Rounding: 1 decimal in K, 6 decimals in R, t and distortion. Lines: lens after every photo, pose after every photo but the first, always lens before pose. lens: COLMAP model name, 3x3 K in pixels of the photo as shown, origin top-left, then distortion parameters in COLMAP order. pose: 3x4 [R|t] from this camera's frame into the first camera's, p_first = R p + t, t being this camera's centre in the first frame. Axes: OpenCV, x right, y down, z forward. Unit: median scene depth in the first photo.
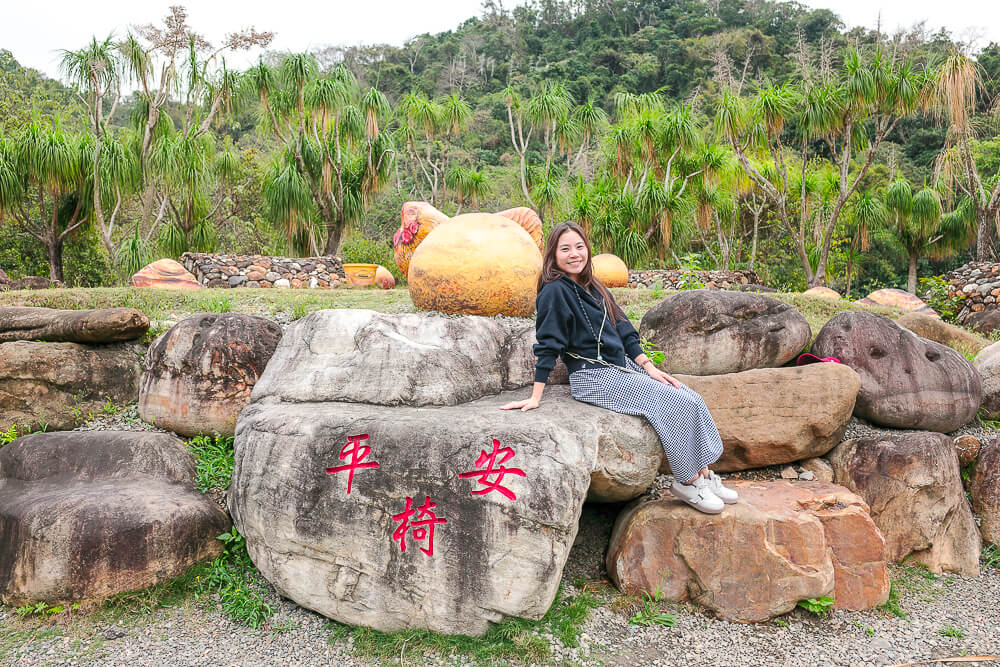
lens RADIAL K [[892.1, 0, 469.7], [0, 892.1, 330.4], [0, 0, 1]] dist [-0.044931, 0.010179]
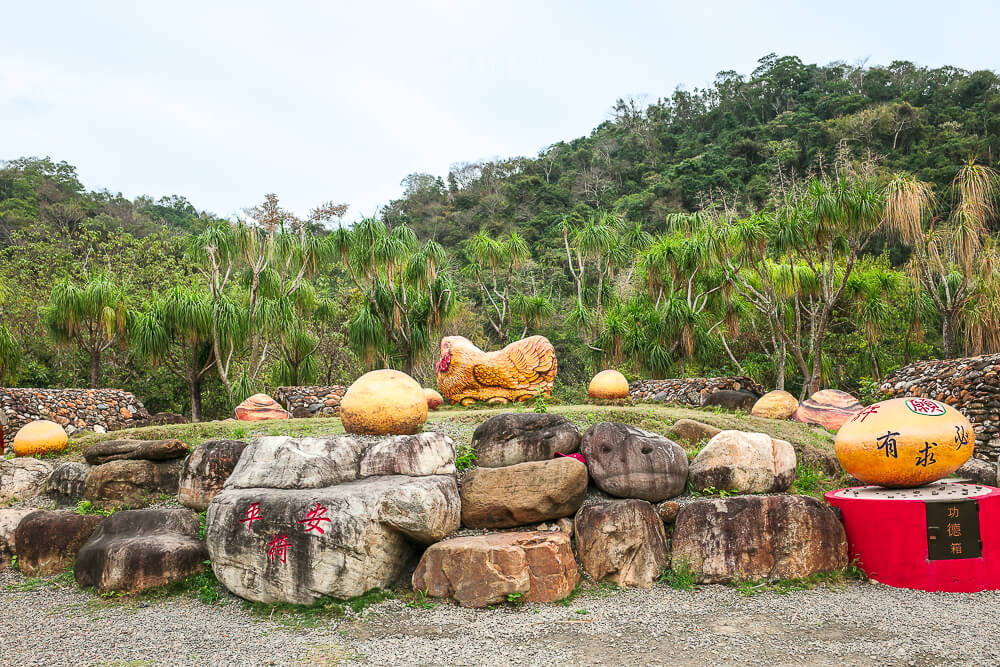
lens RADIAL K [[1085.1, 0, 500.0], [0, 1085.1, 333.5], [0, 0, 1]] dist [-0.068403, -0.000950]
pose [[0.970948, -0.061926, -0.231139, 0.756883], [0.040190, 0.994415, -0.097592, 0.000819], [0.235891, 0.085468, 0.968014, -0.937039]]
